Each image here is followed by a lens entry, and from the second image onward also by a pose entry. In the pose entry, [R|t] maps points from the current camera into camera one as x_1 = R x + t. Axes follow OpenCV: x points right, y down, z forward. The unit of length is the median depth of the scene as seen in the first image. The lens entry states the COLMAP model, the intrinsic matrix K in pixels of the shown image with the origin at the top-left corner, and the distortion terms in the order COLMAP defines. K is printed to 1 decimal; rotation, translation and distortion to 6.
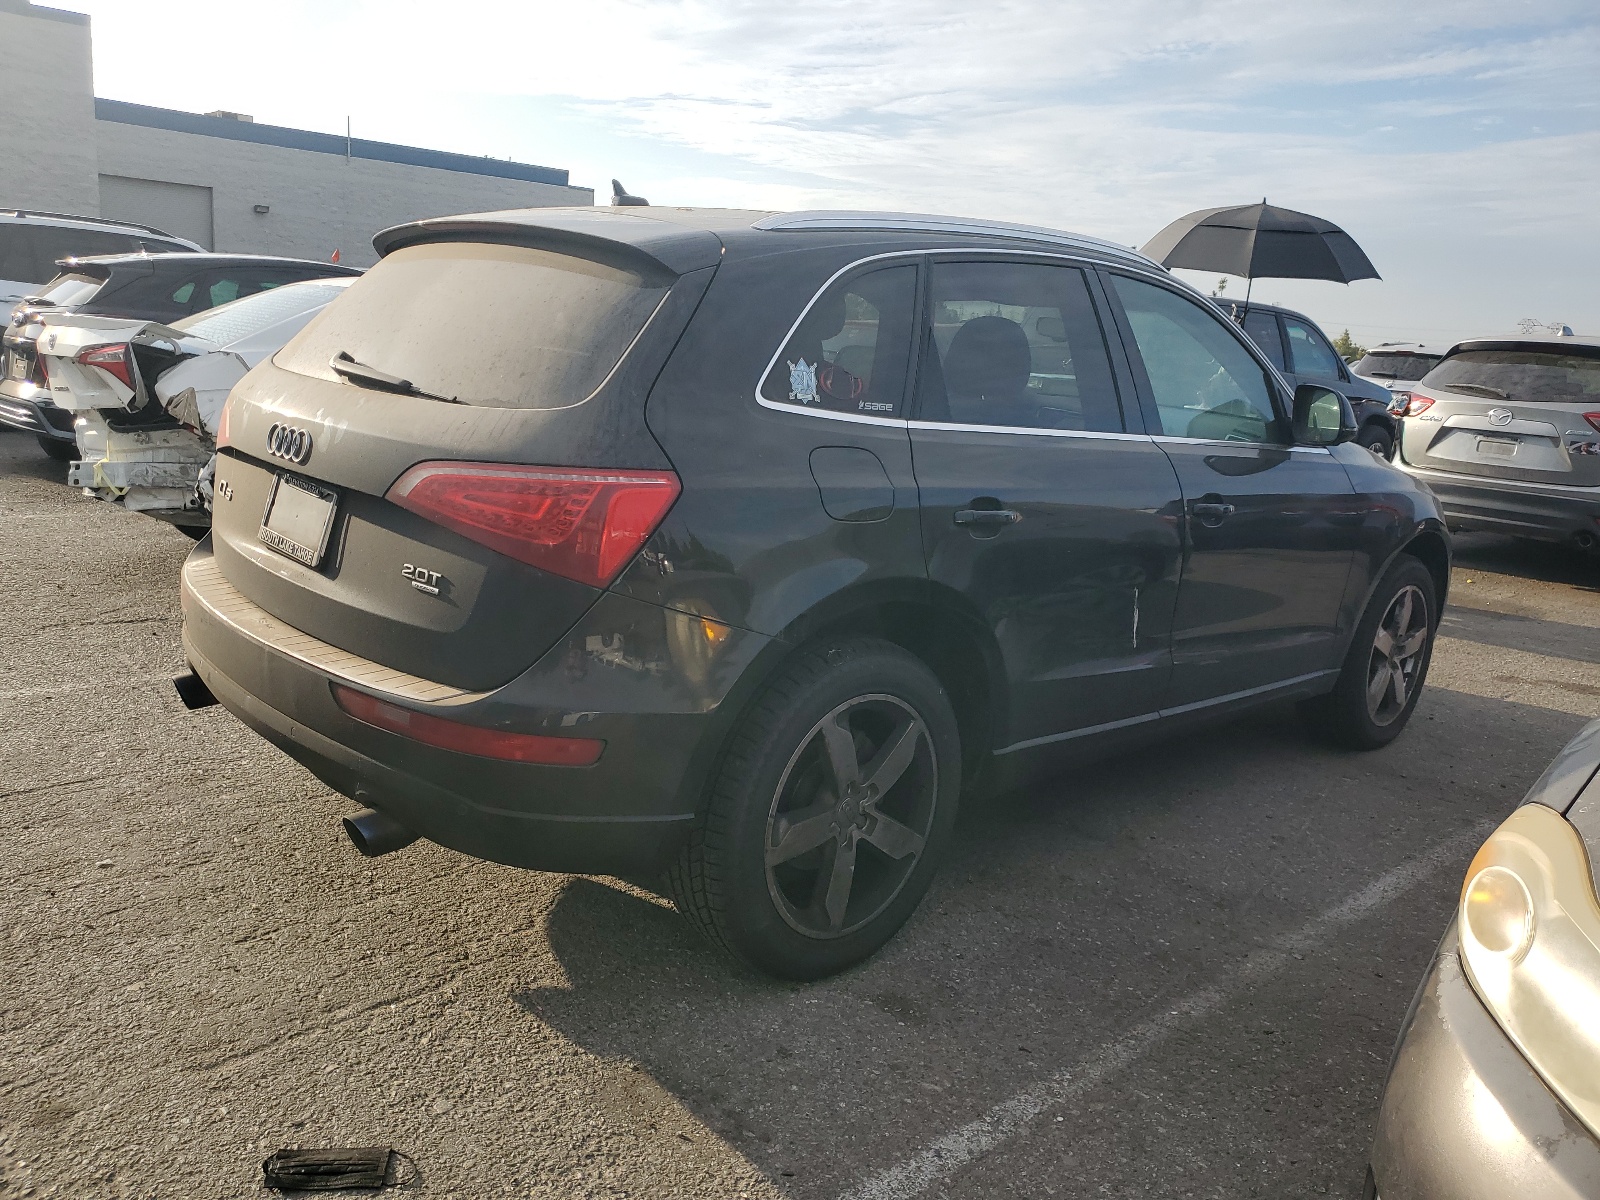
lens RADIAL K [[1211.5, 0, 798.4], [0, 1211.5, 602.4], [0, 0, 1]] dist [-0.008834, -0.005082]
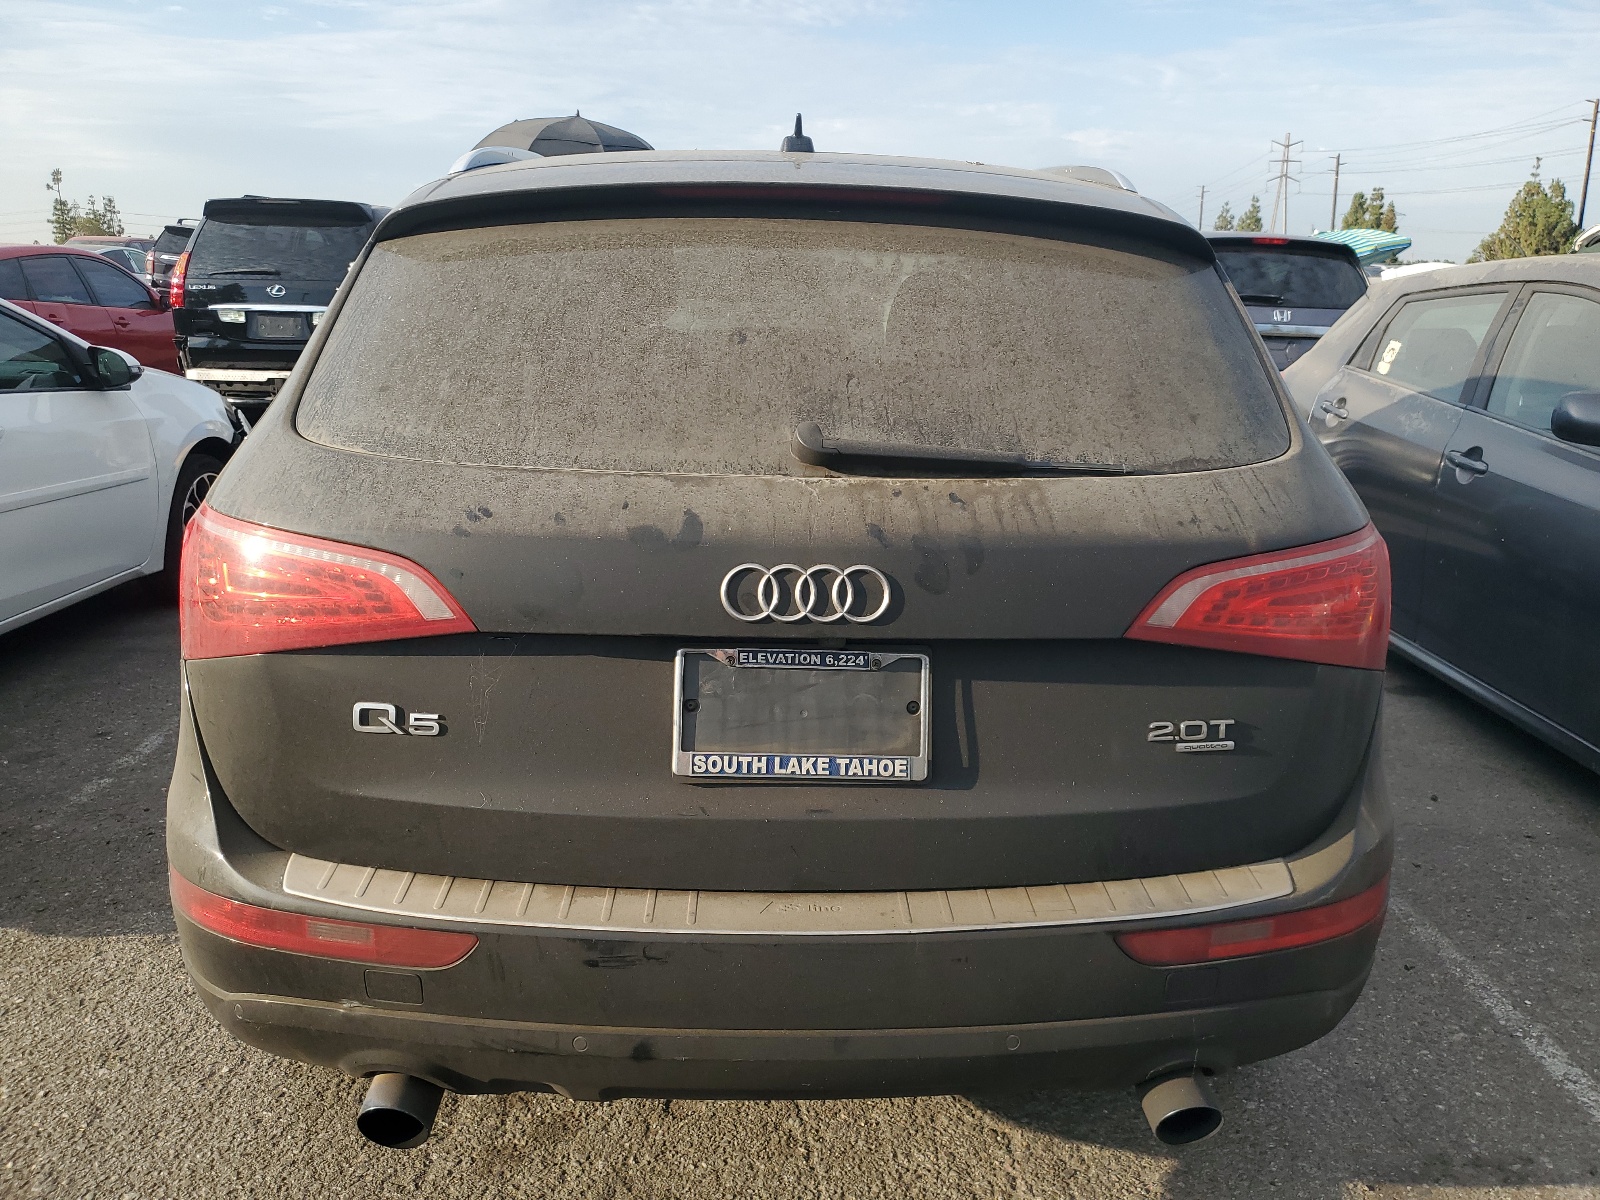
lens RADIAL K [[1211.5, 0, 800.2], [0, 1211.5, 596.0], [0, 0, 1]] dist [-0.008834, -0.005082]
pose [[0.674011, -0.250901, 0.694808, -0.911070], [0.198102, 0.967494, 0.157198, -0.246175], [-0.711663, 0.031689, 0.701805, 0.670927]]
